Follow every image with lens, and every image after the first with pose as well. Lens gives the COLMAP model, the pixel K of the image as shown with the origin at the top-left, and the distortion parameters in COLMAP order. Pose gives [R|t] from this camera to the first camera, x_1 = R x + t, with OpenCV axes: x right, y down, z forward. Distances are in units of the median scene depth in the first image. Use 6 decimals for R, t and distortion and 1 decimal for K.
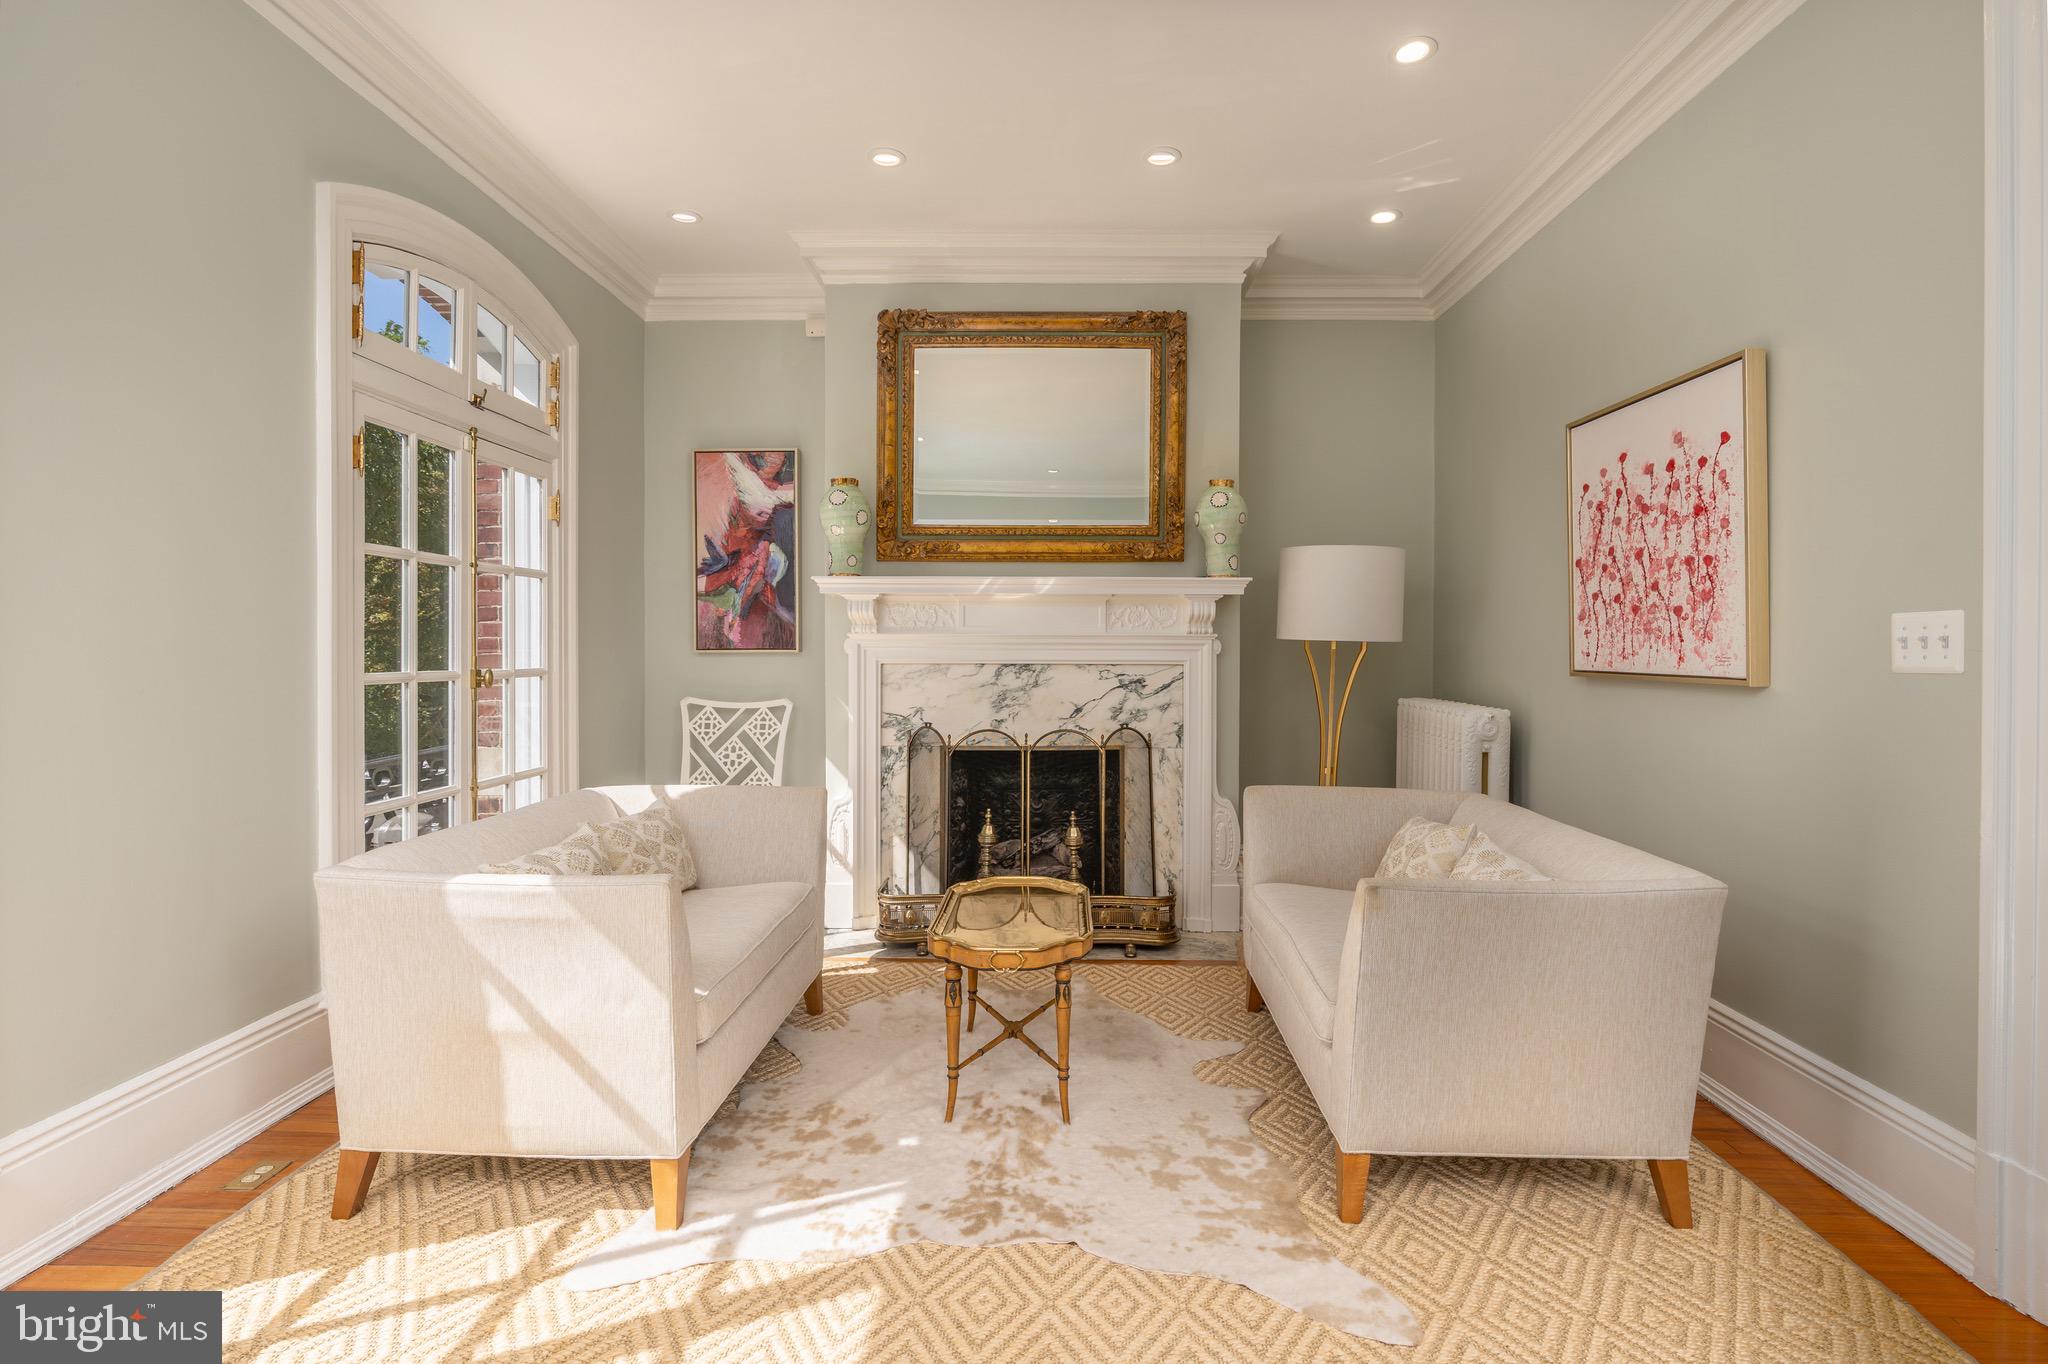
lens RADIAL K [[990.0, 0, 1030.9], [0, 990.0, 653.3], [0, 0, 1]] dist [0.000260, 0.000075]
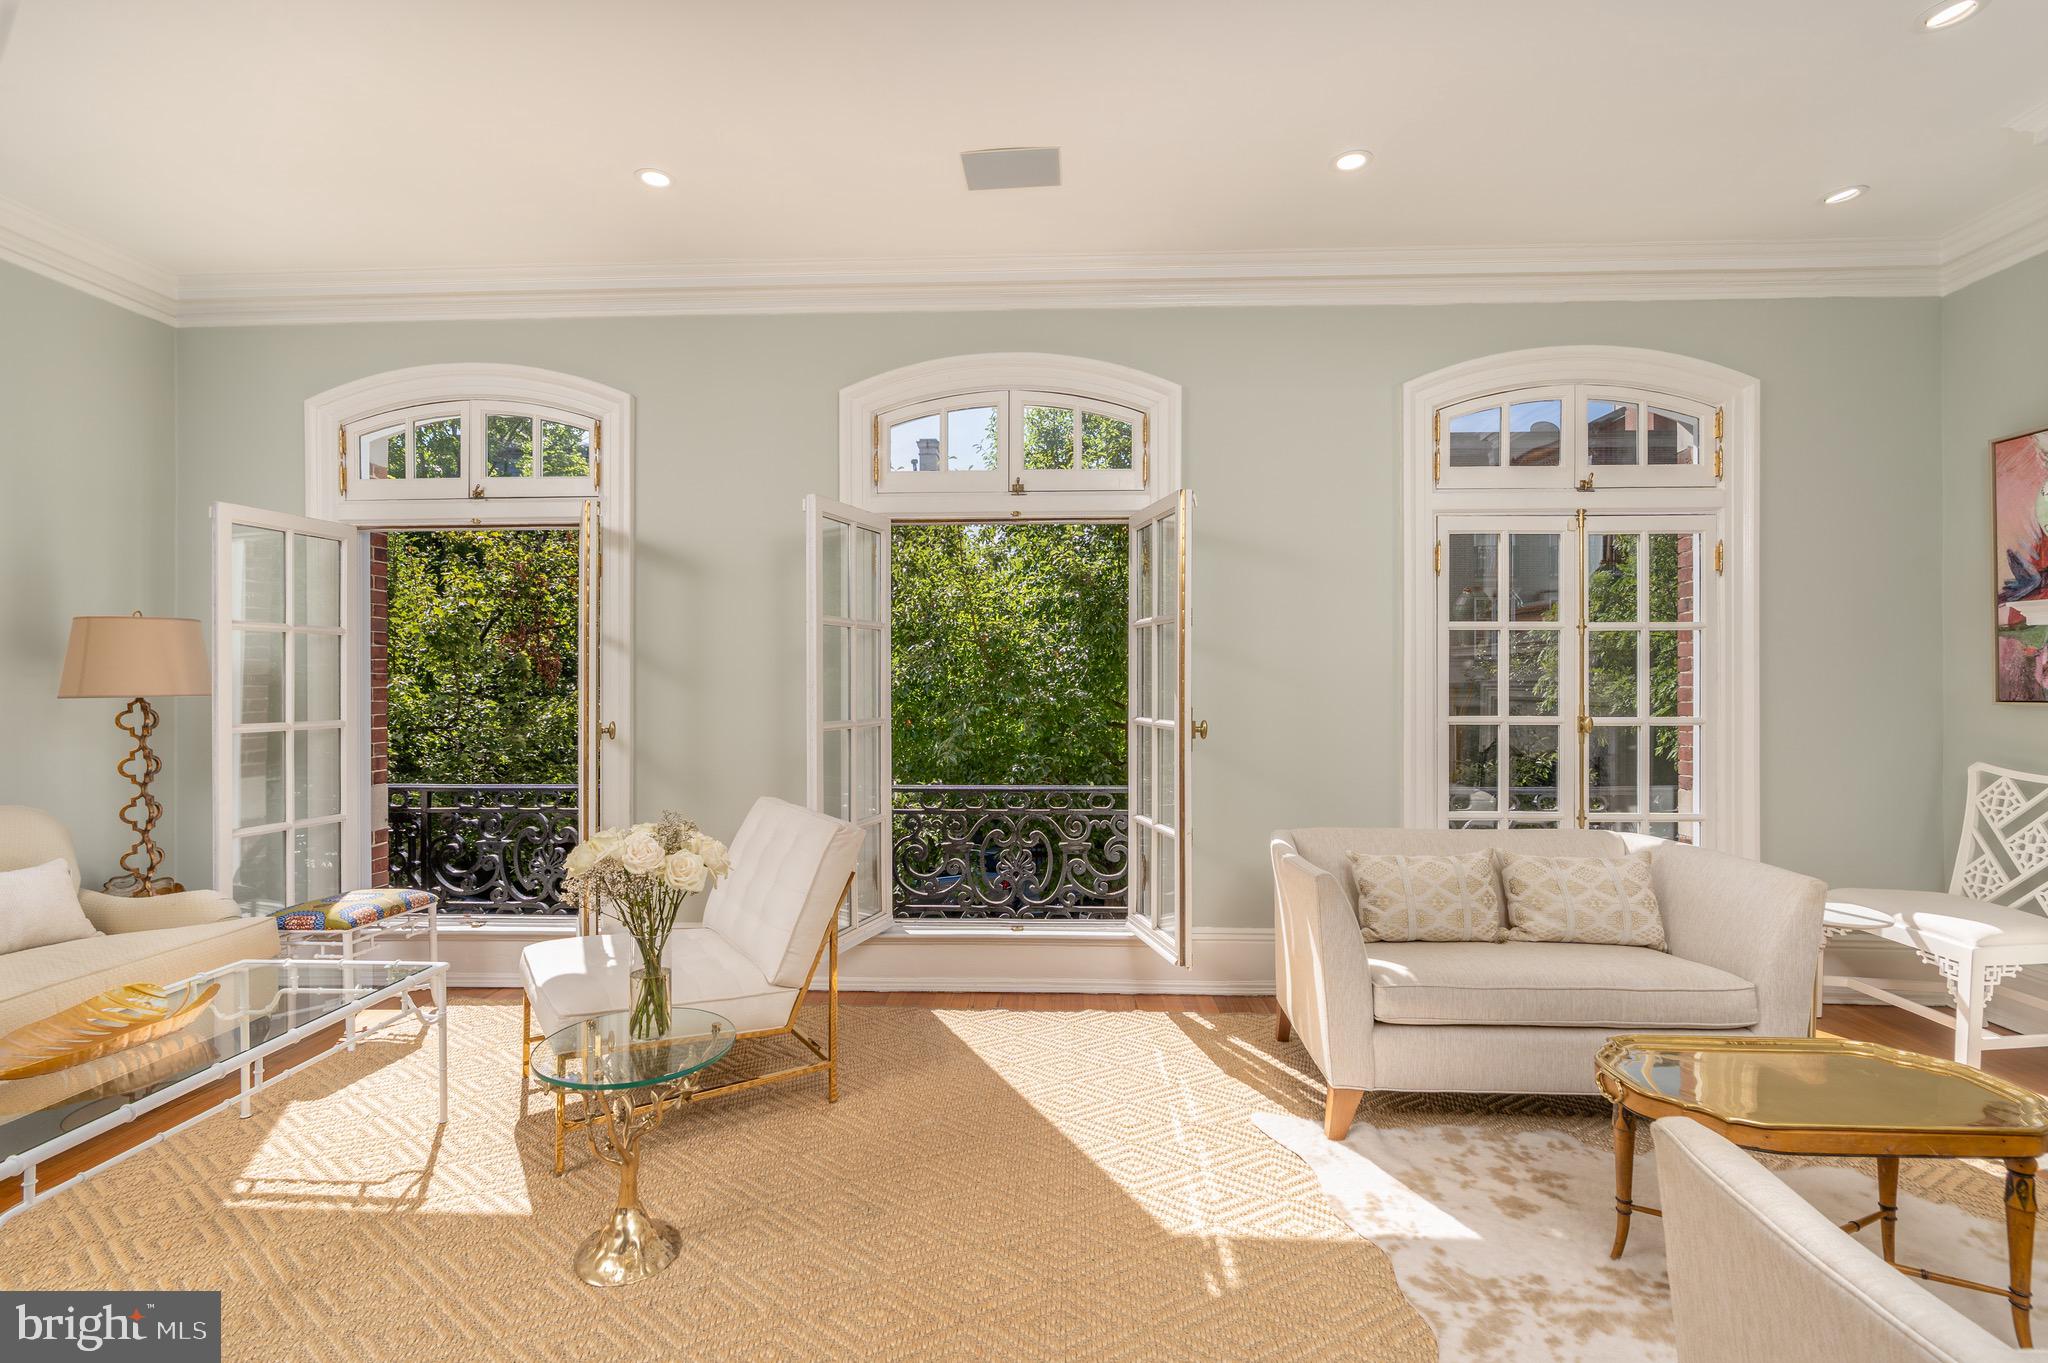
lens RADIAL K [[939.3, 0, 1021.6], [0, 939.3, 678.5], [0, 0, 1]] dist [-0.008806, 0.002263]
pose [[-0.030389, -0.000166, -0.999538, 0.410961], [-0.004279, 0.999991, -0.000036, -0.018394], [0.999529, 0.004276, -0.030389, 0.274822]]
